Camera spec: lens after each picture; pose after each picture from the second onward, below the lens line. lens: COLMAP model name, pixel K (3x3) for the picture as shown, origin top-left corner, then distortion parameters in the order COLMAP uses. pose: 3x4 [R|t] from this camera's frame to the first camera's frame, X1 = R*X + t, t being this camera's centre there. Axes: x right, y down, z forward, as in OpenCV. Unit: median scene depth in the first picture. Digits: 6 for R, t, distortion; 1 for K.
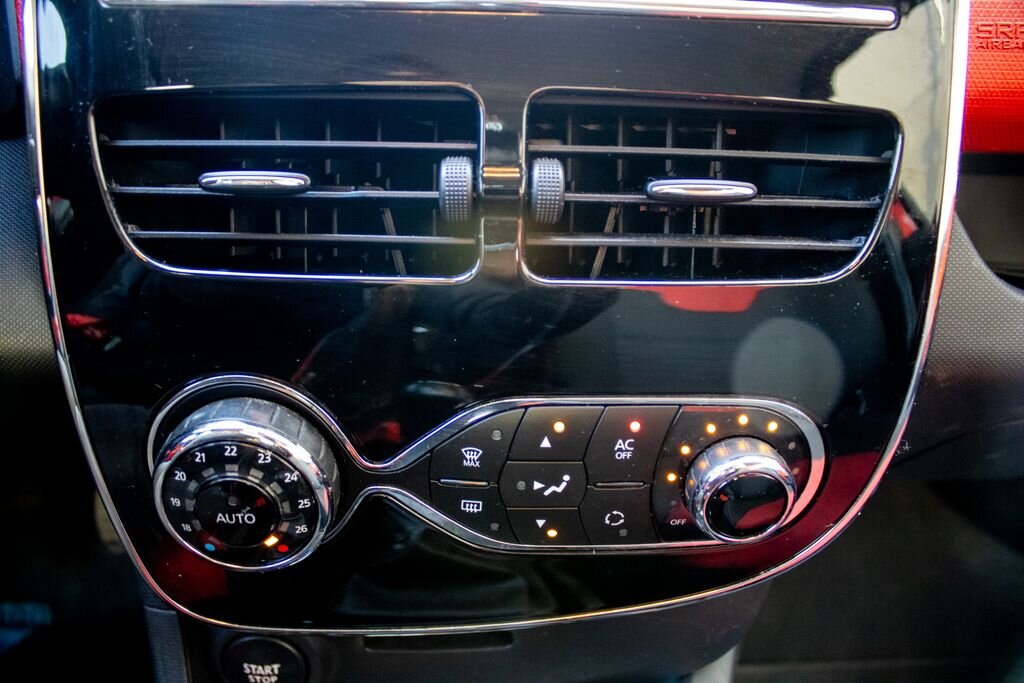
lens RADIAL K [[812.2, 0, 512.0], [0, 812.2, 341.5], [0, 0, 1]] dist [-0.162979, 0.123638]
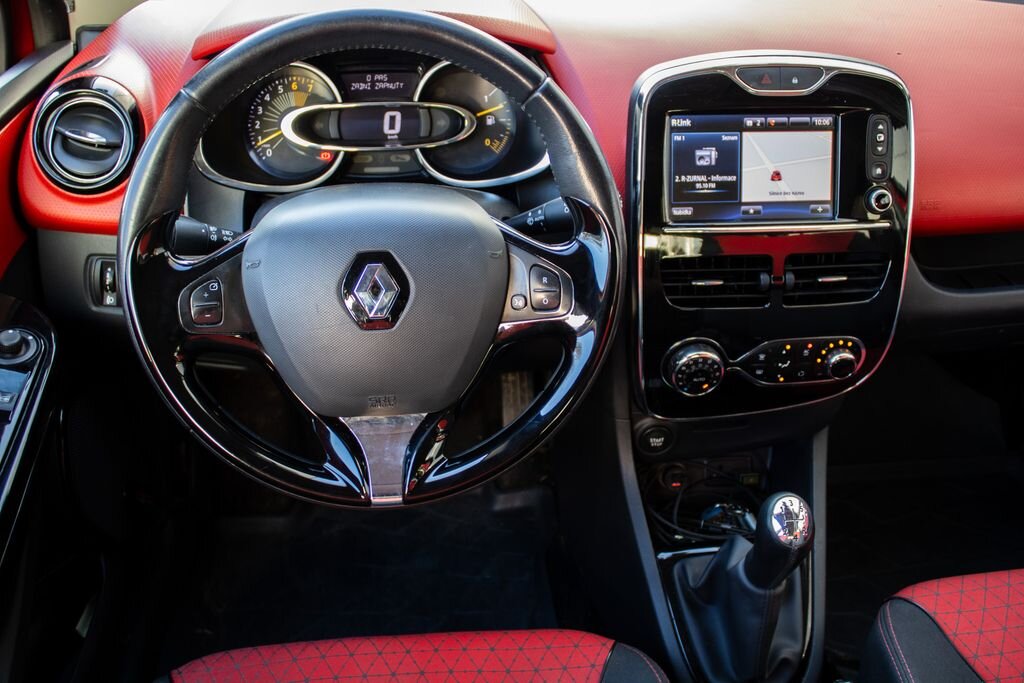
lens RADIAL K [[985.8, 0, 512.0], [0, 985.8, 341.5], [0, 0, 1]] dist [-0.108262, 0.016171]
pose [[0.998024, -0.046792, 0.041934, -1.235484], [0.039147, 0.985092, 0.167514, -0.632091], [-0.049148, -0.165542, 0.984977, -2.886837]]
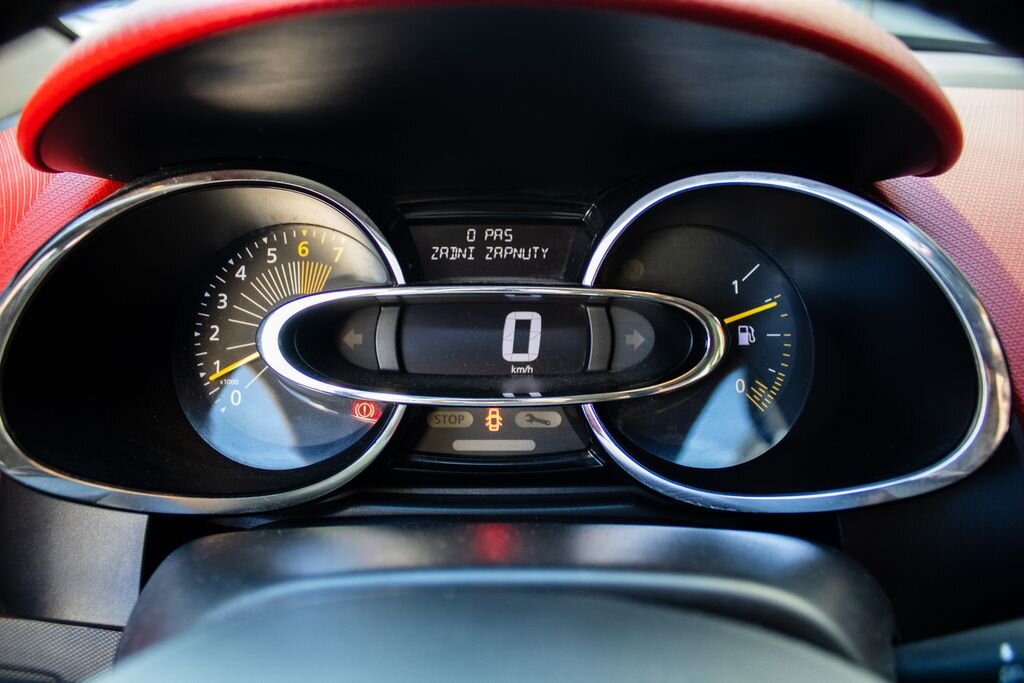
lens RADIAL K [[812.2, 0, 512.0], [0, 812.2, 341.5], [0, 0, 1]] dist [-0.162979, 0.123638]
pose [[0.999609, -0.019855, -0.019698, -1.516460], [0.019201, 0.999275, -0.032863, -0.814560], [0.020336, 0.032472, 0.999266, -0.076238]]
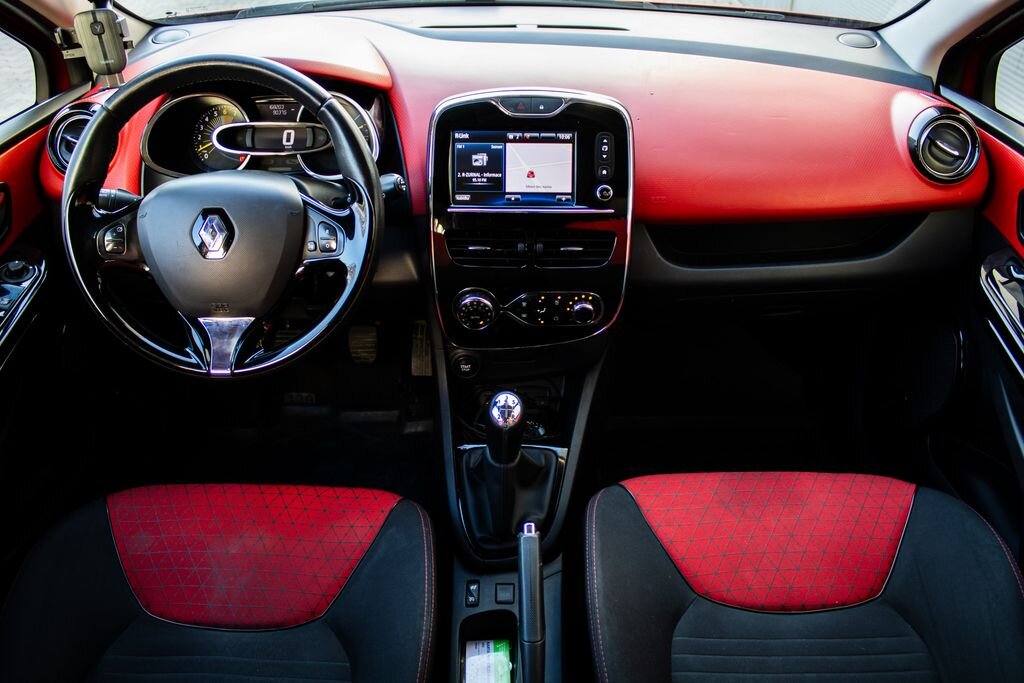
lens RADIAL K [[812.2, 0, 512.0], [0, 812.2, 341.5], [0, 0, 1]] dist [-0.162979, 0.123638]
pose [[0.999301, -0.001407, -0.037344, 0.054267], [0.006831, 0.989331, 0.145526, -0.324038], [0.036740, -0.145679, 0.988649, -3.633288]]
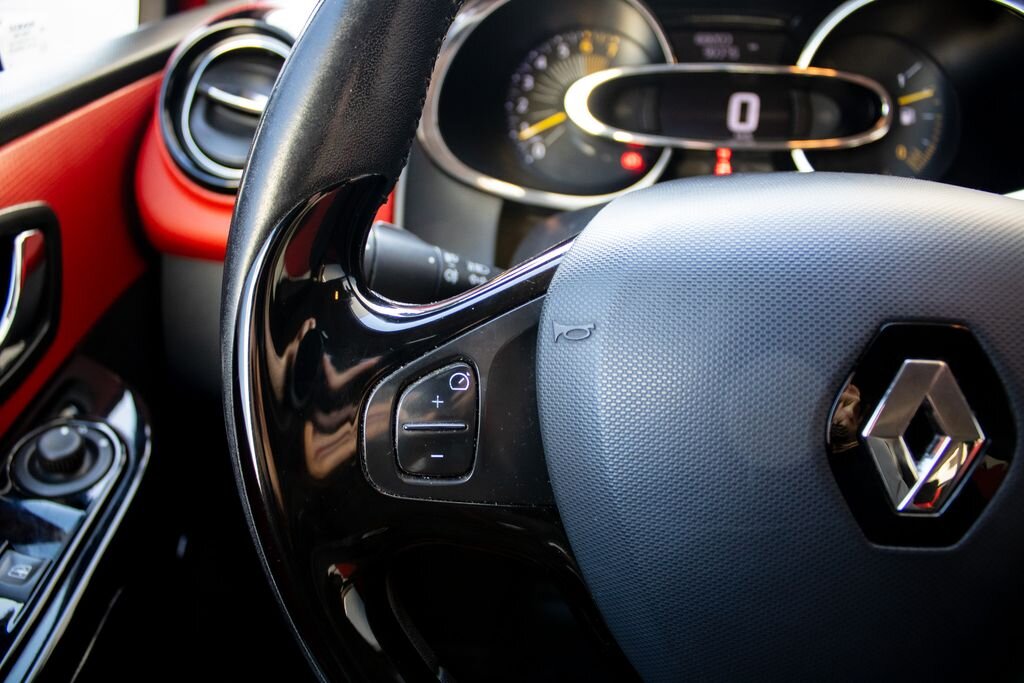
lens RADIAL K [[812.2, 0, 512.0], [0, 812.2, 341.5], [0, 0, 1]] dist [-0.162979, 0.123638]
pose [[0.993127, 0.016771, -0.115838, -1.874767], [-0.006437, 0.996010, 0.089011, -0.463824], [0.116869, -0.087654, 0.989272, -0.717324]]
